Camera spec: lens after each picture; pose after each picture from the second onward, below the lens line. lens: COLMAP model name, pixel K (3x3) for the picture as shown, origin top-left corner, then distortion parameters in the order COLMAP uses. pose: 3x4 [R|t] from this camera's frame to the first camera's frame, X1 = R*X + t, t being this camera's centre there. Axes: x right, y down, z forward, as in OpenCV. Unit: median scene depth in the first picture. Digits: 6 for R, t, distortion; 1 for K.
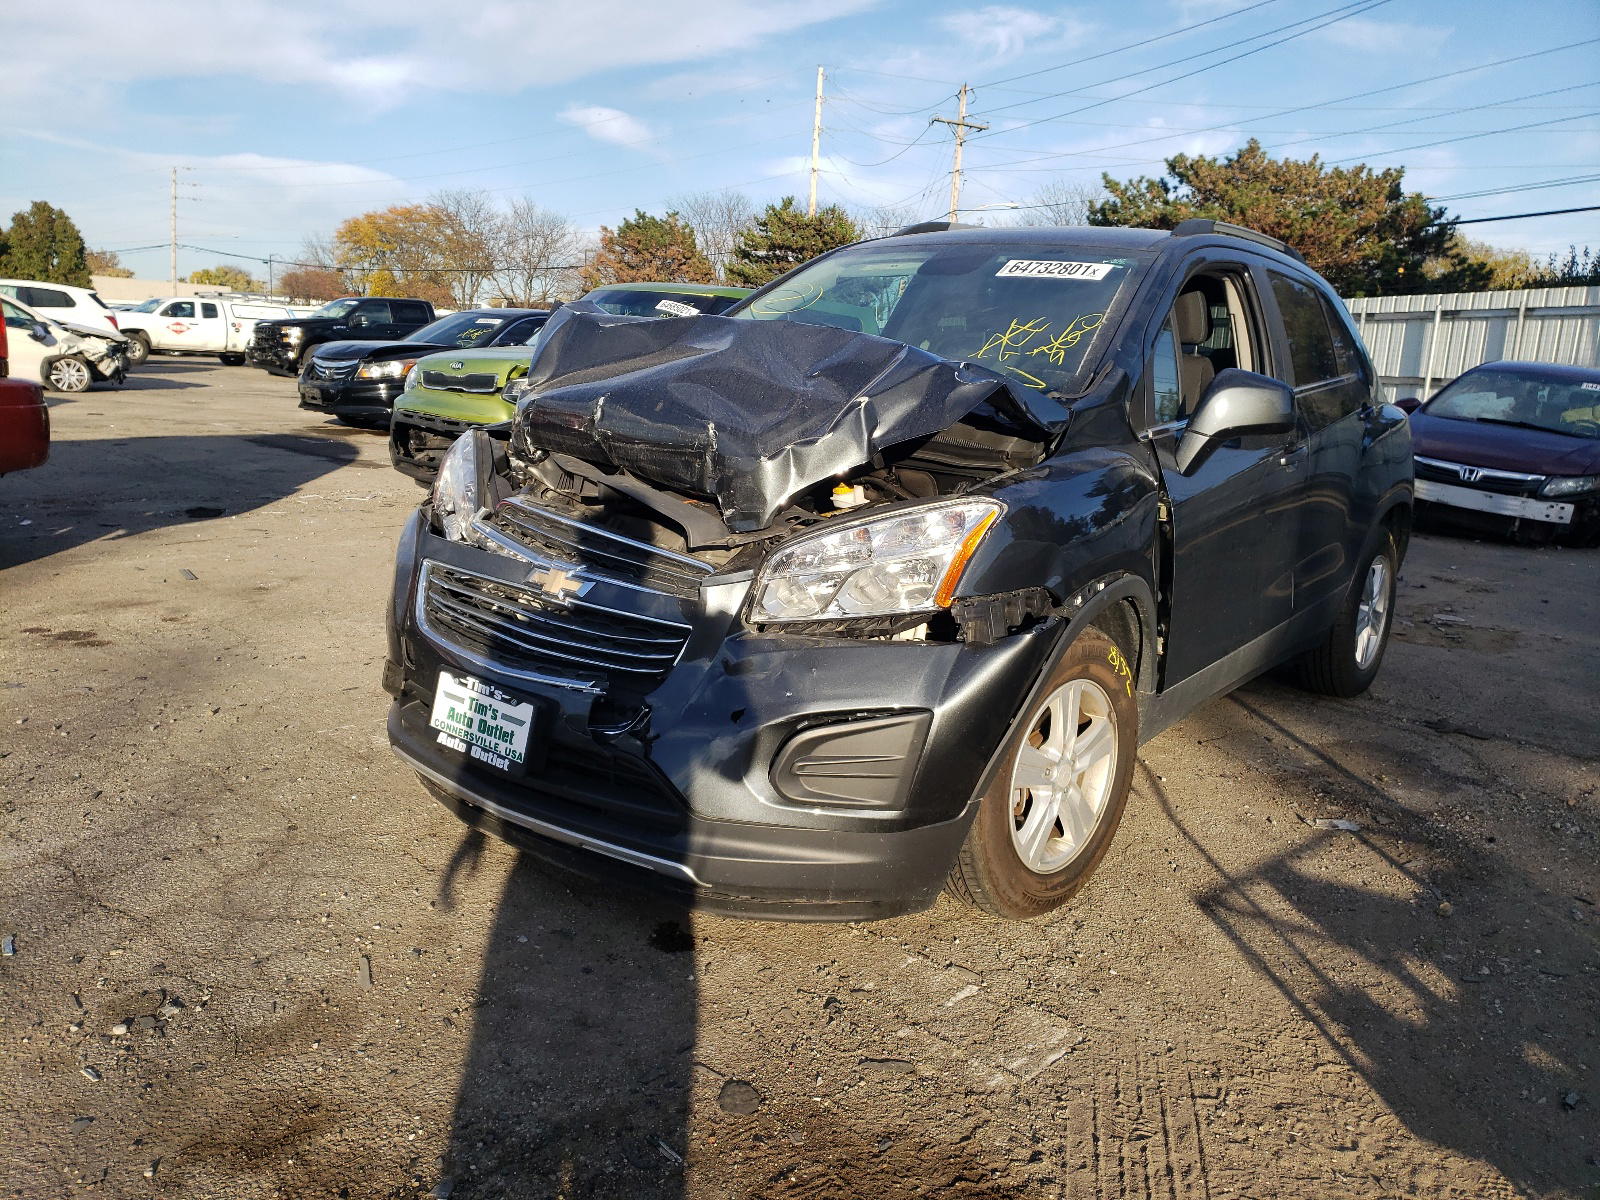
lens RADIAL K [[1215.0, 0, 800.0], [0, 1215.0, 600.0], [0, 0, 1]] dist [0.009746, -0.000085]
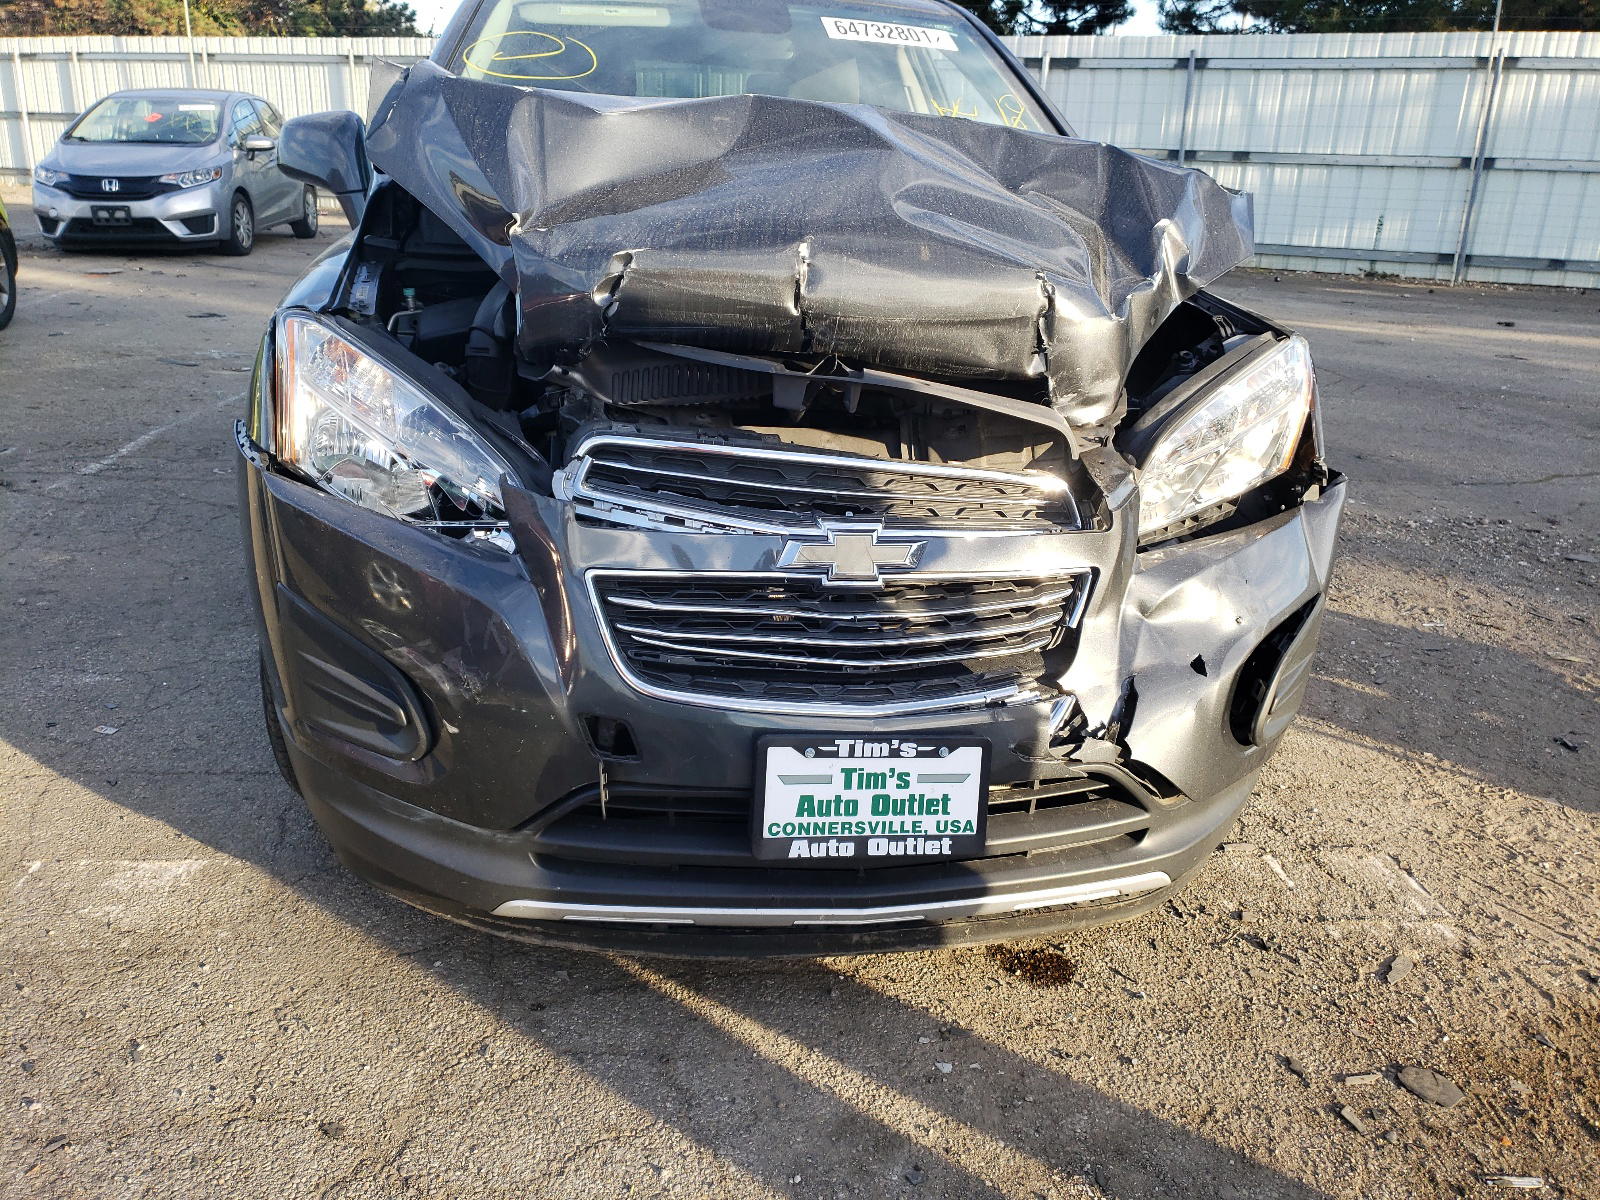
lens RADIAL K [[1173.8, 0, 800.0], [0, 1173.8, 600.0], [0, 0, 1]] dist [0.153432, -0.207486]
pose [[0.681712, -0.274241, 0.678278, -0.230866], [0.136582, 0.958495, 0.250264, -0.053794], [-0.718759, -0.077967, 0.690874, 0.209867]]
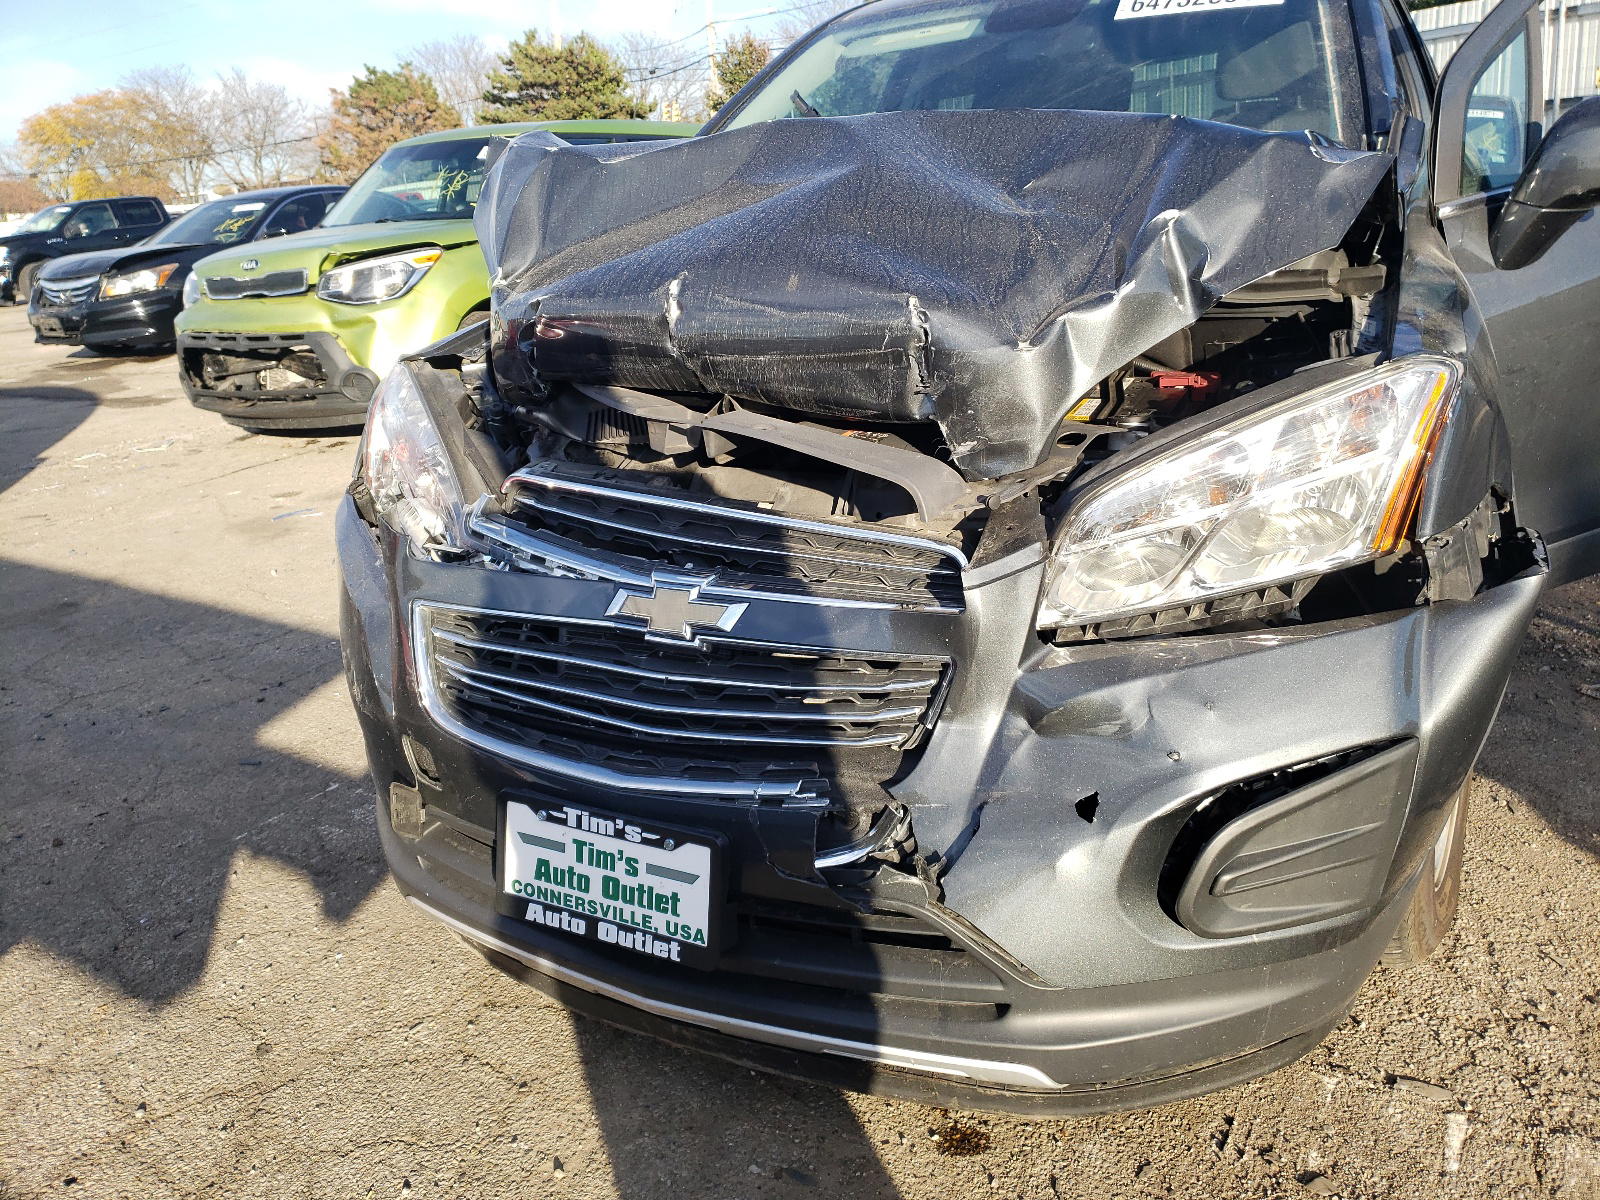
lens RADIAL K [[1244.0, 0, 806.6], [0, 1244.0, 549.0], [0, 0, 1]] dist [-0.048236, 0.091809]
pose [[0.974094, -0.180088, 0.136780, -0.075858], [0.167266, 0.980811, 0.100155, -0.032998], [-0.152192, -0.074682, 0.985525, 0.143451]]
